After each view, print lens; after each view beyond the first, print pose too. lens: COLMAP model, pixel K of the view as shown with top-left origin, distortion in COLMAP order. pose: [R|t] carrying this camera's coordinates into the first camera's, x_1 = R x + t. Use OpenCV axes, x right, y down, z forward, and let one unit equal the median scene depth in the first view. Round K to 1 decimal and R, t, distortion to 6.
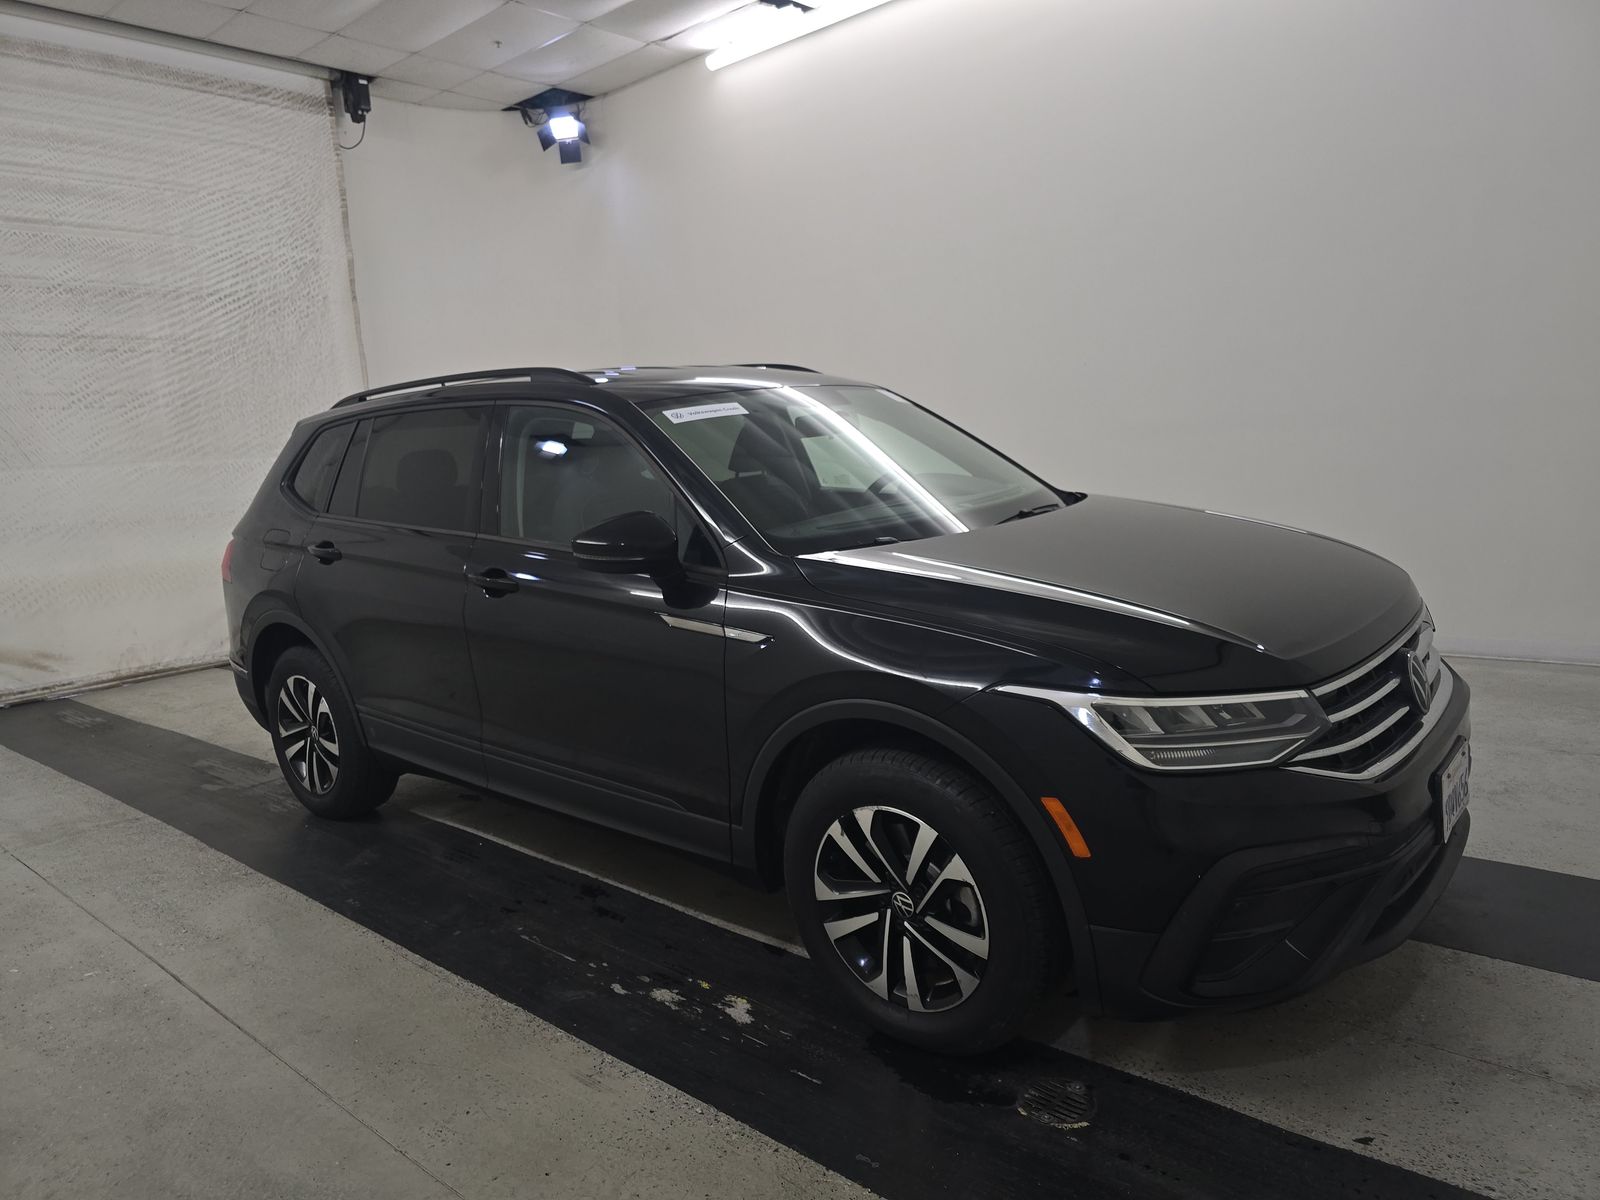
lens RADIAL K [[1055.0, 0, 800.0], [0, 1055.0, 600.0], [0, 0, 1]] dist [0.027540, -0.026370]
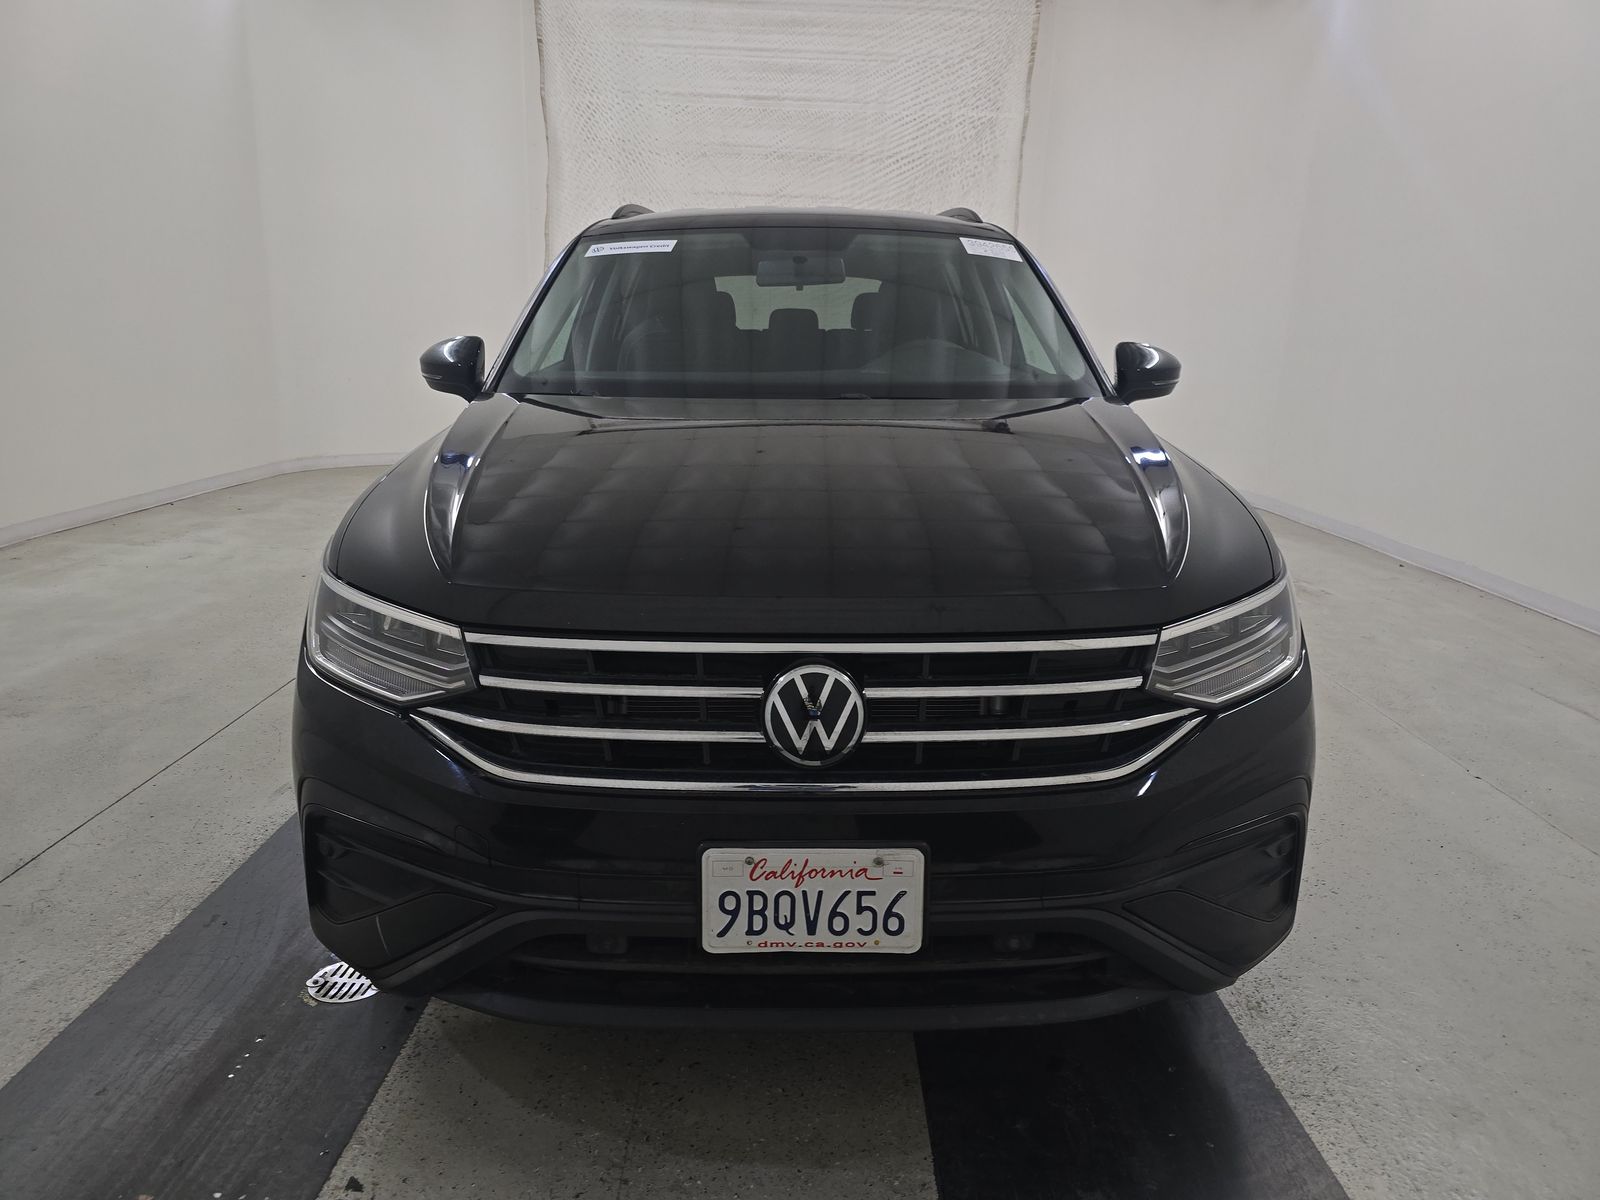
lens RADIAL K [[1055.0, 0, 800.0], [0, 1055.0, 600.0], [0, 0, 1]] dist [0.027540, -0.026370]
pose [[0.664855, 0.260524, -0.700068, 0.291015], [-0.181910, 0.965462, 0.186528, -0.029124], [0.724483, 0.003336, 0.689284, 0.169448]]
